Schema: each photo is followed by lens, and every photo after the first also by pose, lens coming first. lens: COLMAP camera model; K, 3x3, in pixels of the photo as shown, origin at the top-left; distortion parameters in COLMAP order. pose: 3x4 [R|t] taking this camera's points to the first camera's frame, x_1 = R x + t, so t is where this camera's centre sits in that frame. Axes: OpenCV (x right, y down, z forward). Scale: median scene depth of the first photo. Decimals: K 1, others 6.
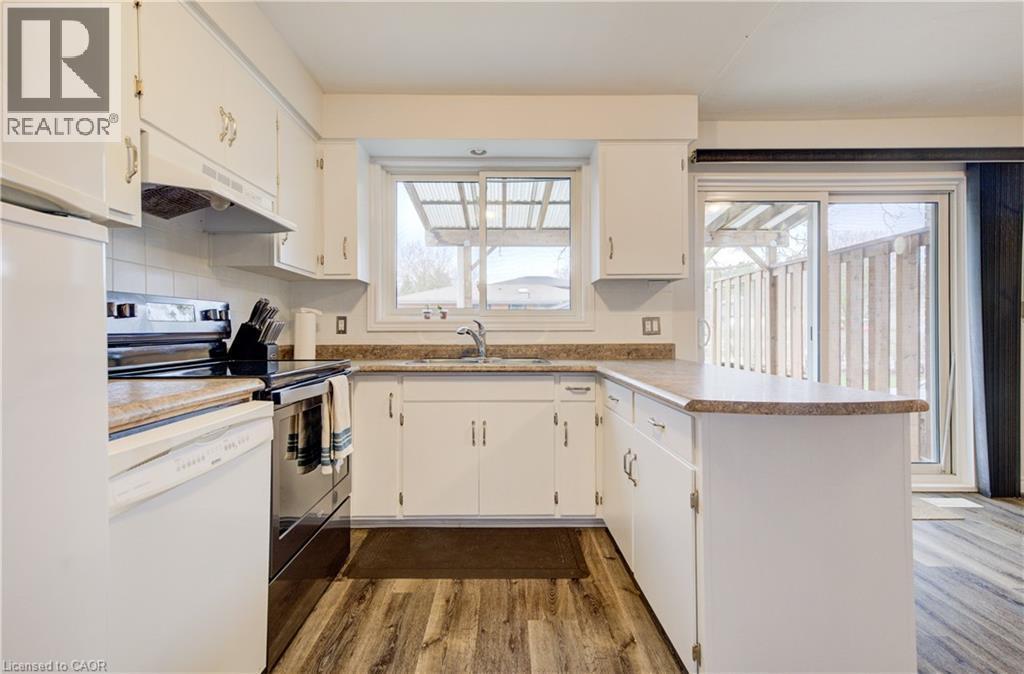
lens RADIAL K [[474.9, 0, 508.5], [0, 474.9, 326.3], [0, 0, 1]] dist [0.022241, 0.000294]
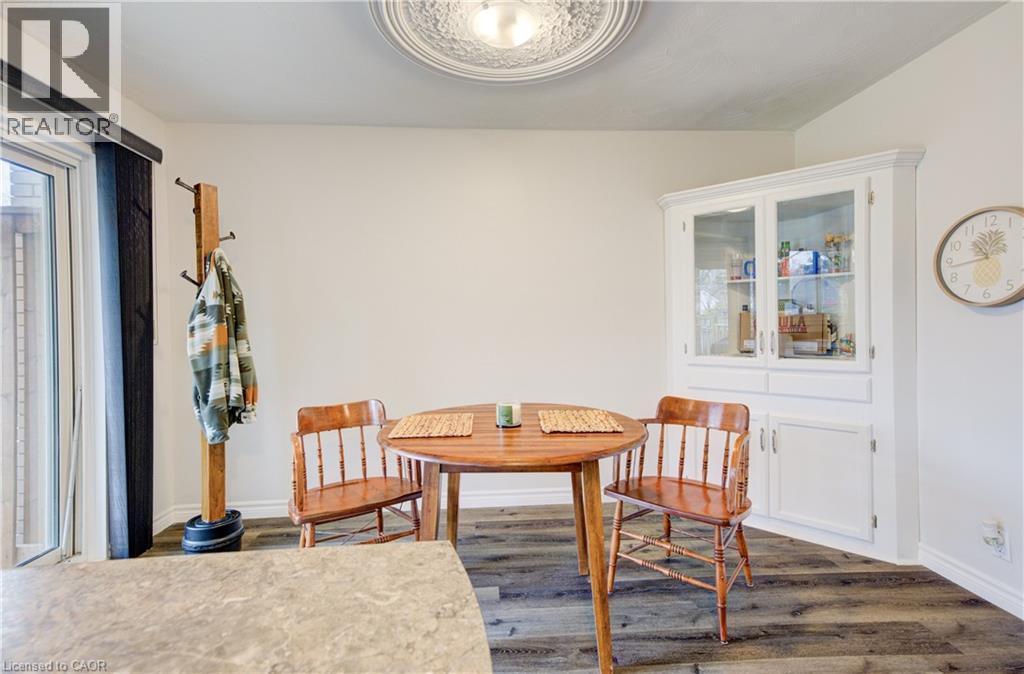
lens RADIAL K [[474.9, 0, 508.5], [0, 474.9, 326.3], [0, 0, 1]] dist [0.022241, 0.000294]
pose [[-0.068821, 0.001558, 0.997628, 0.146566], [0.007659, 0.999970, -0.001033, -0.033880], [-0.997600, 0.007570, -0.068831, 0.414963]]
